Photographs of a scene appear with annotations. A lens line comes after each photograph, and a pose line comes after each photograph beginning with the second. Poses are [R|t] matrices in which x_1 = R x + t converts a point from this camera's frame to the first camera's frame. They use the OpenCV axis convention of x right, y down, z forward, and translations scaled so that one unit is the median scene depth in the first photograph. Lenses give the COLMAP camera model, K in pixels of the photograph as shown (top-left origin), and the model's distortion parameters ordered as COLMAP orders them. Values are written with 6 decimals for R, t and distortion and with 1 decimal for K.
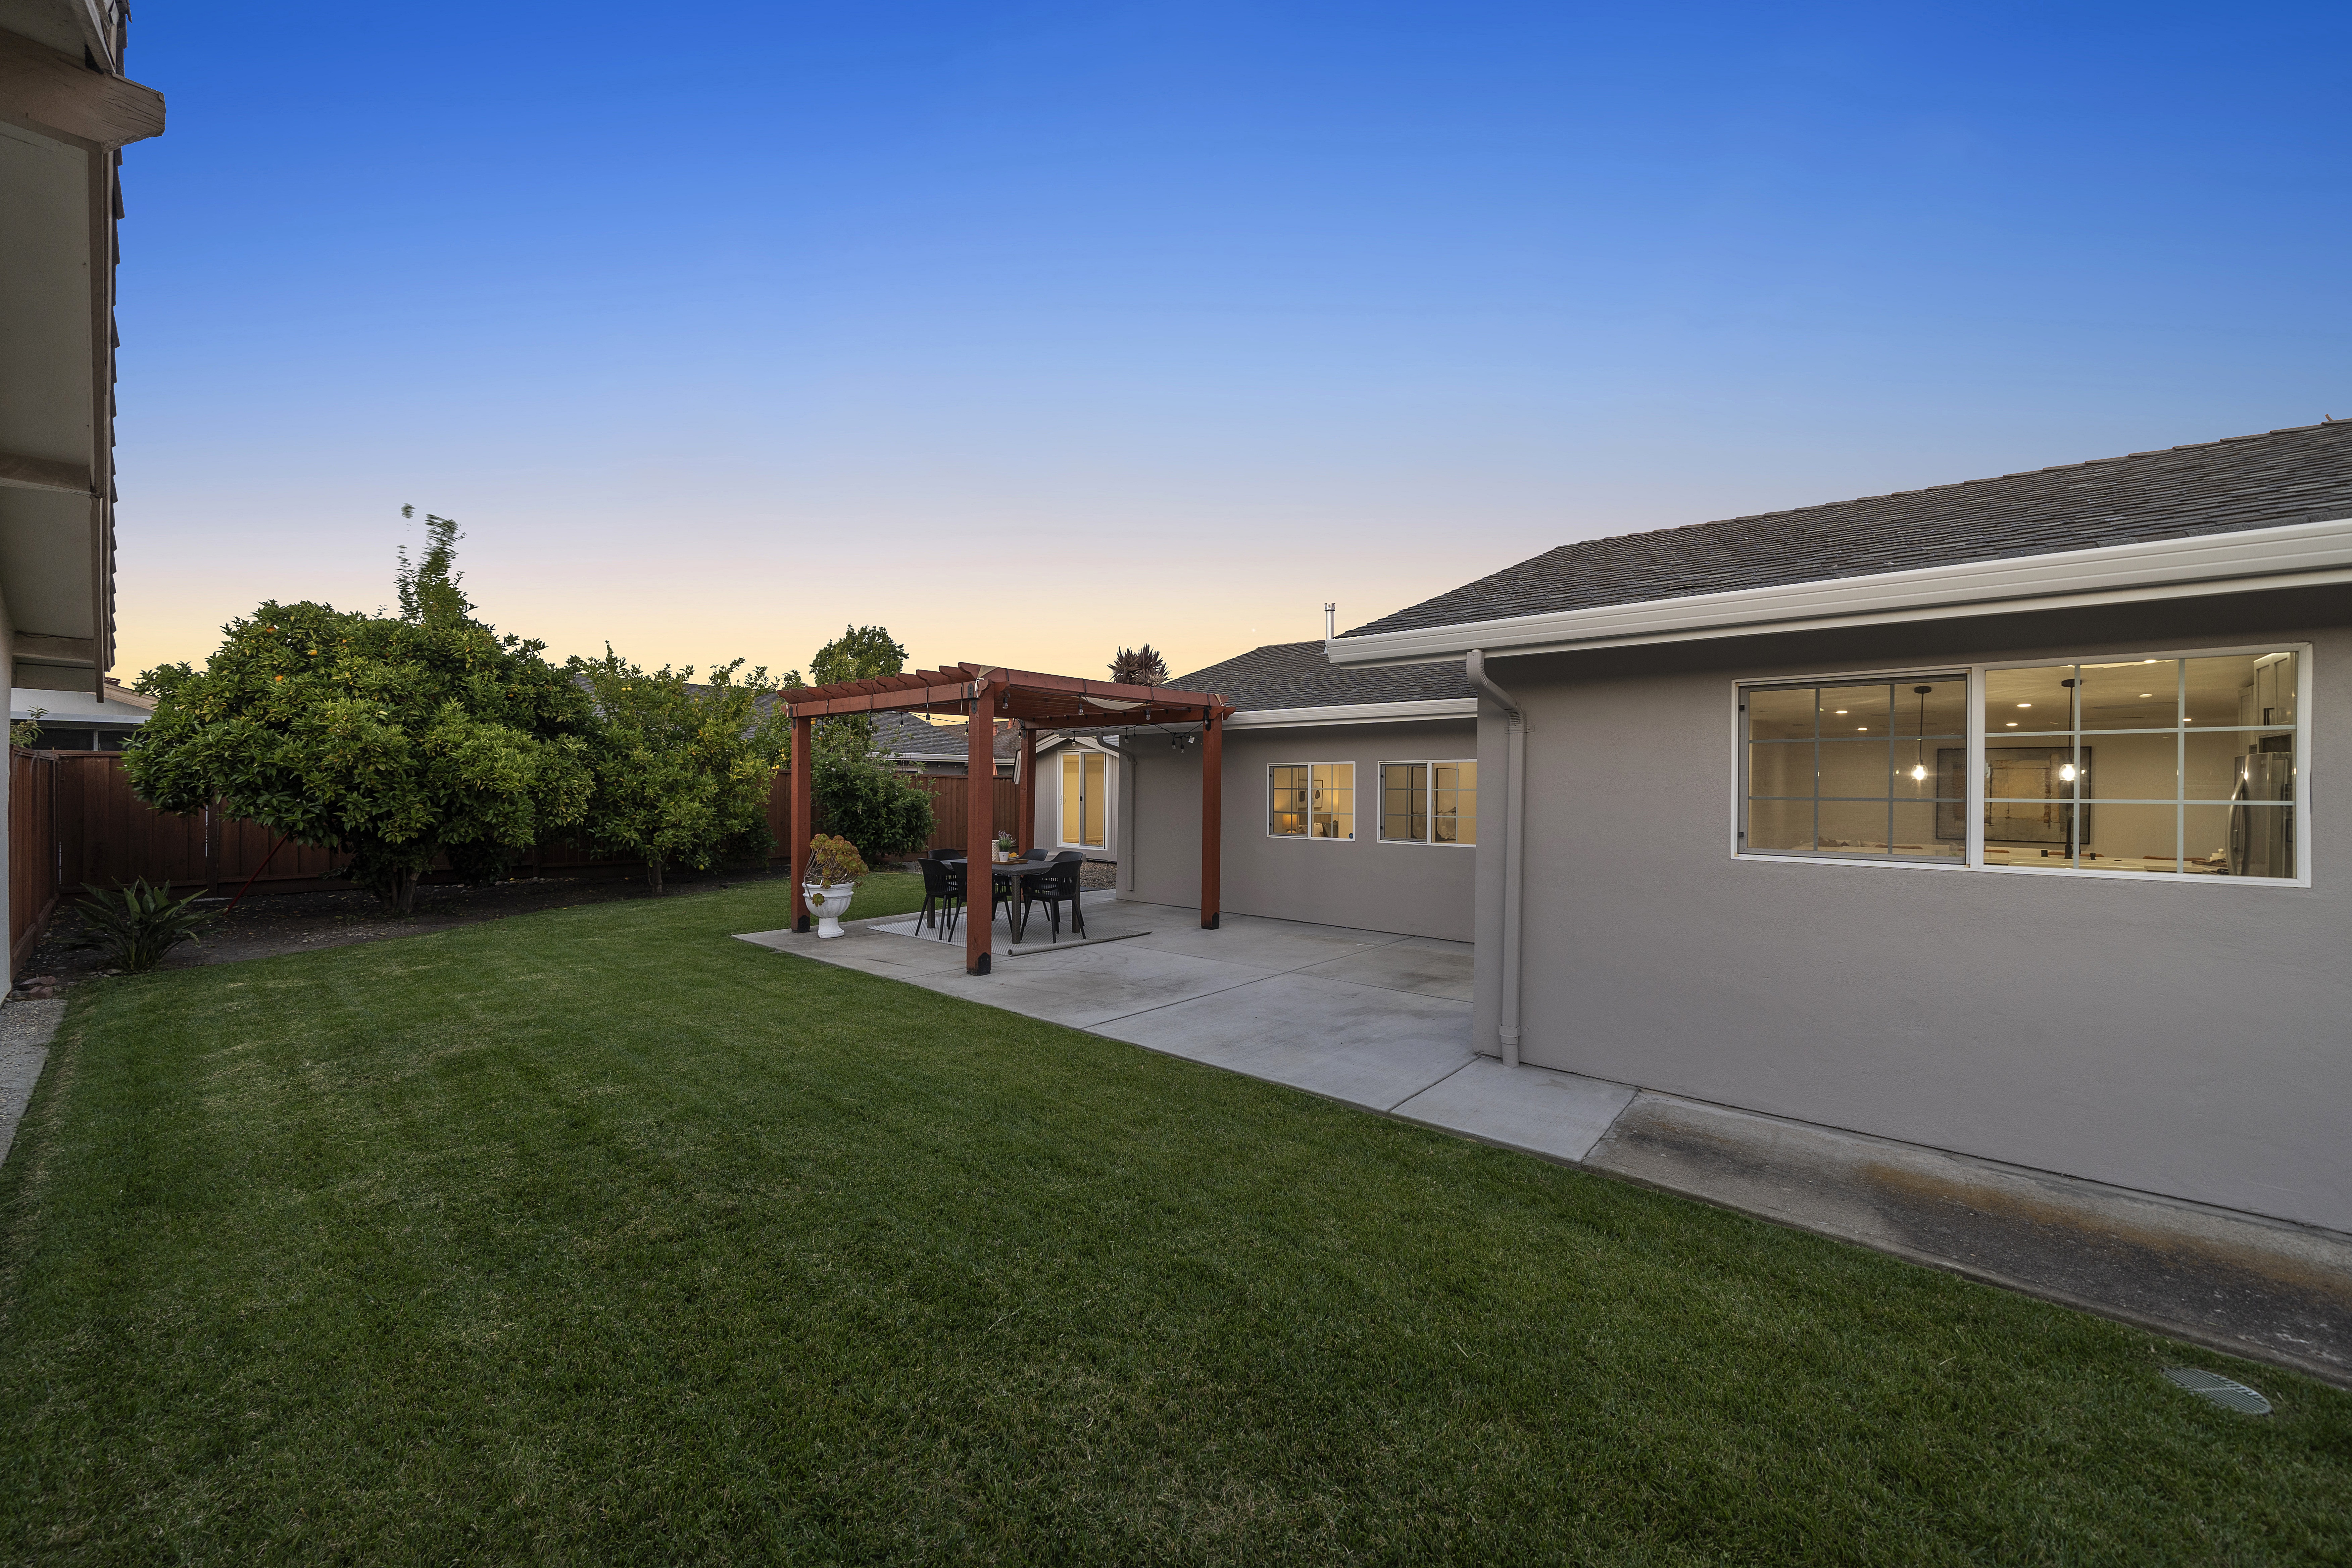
lens RADIAL K [[896.9, 0, 1174.3], [0, 896.9, 788.4], [0, 0, 1]] dist [-0.000135, -0.000005]
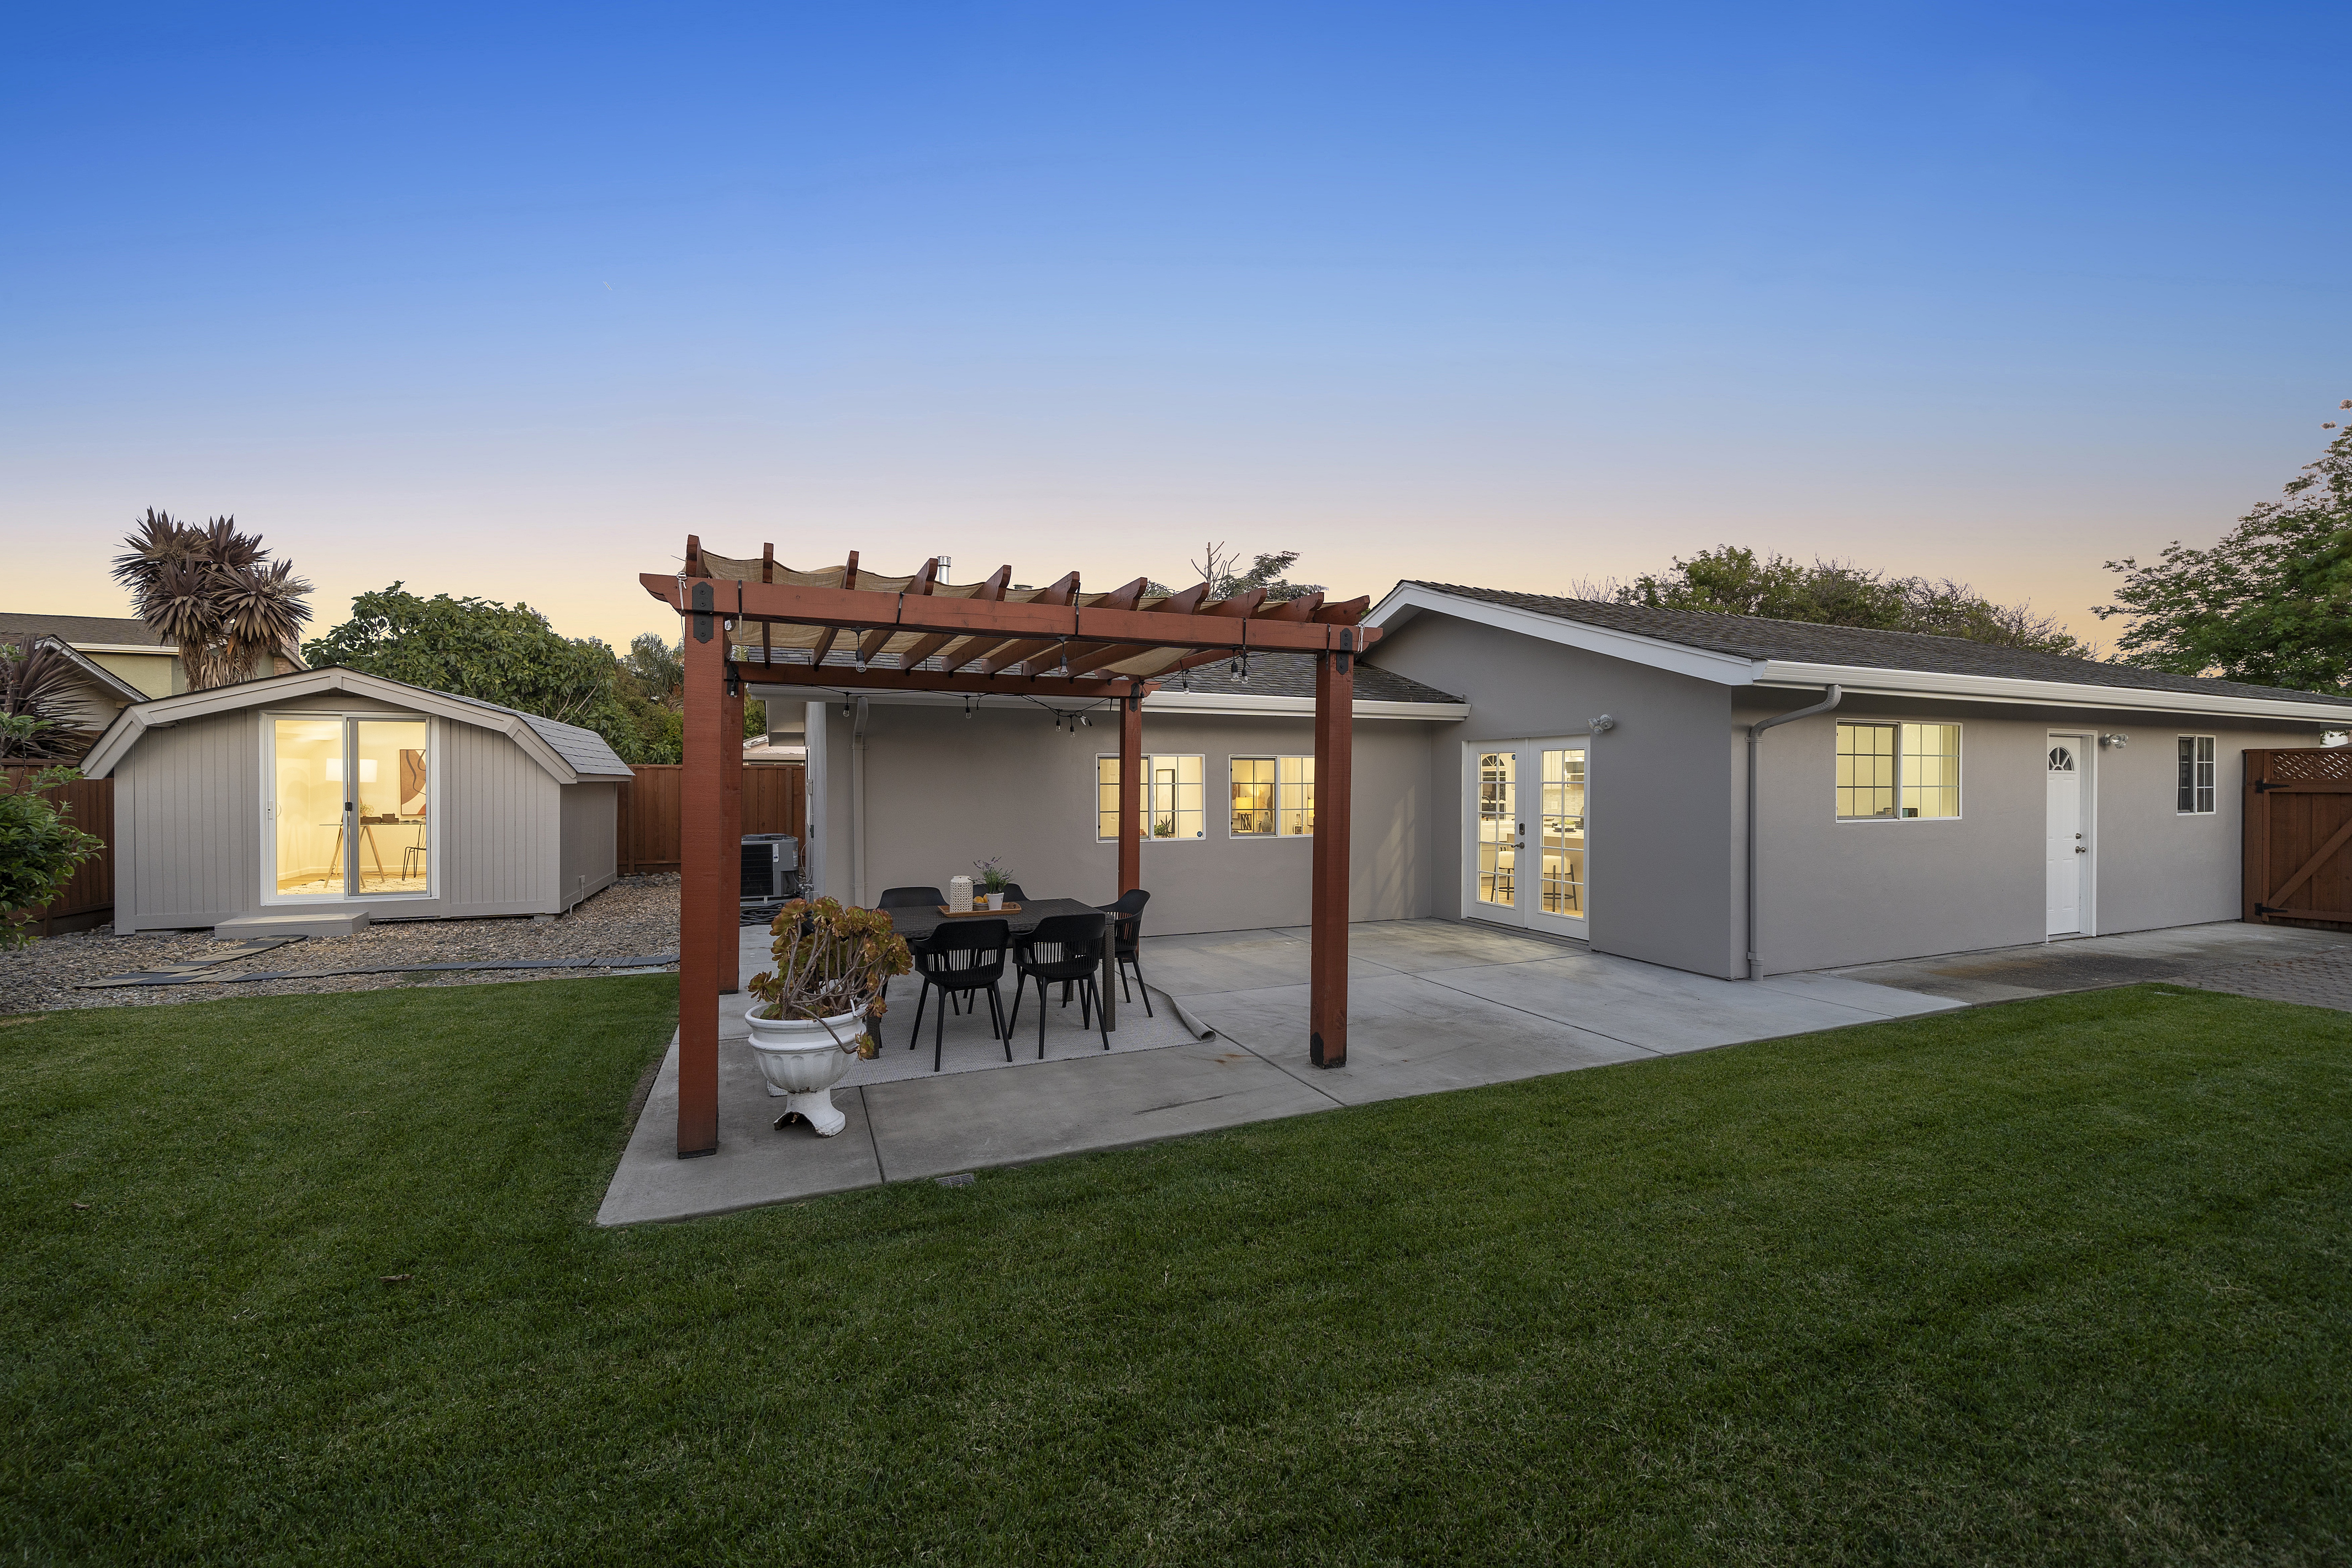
lens RADIAL K [[914.3, 0, 1174.2], [0, 914.3, 787.9], [0, 0, 1]] dist [-0.000382, 0.001052]
pose [[0.451556, -0.009978, 0.892187, -1.024783], [0.002446, 0.999948, 0.009945, -0.007091], [-0.892239, -0.002309, 0.451557, 0.925951]]
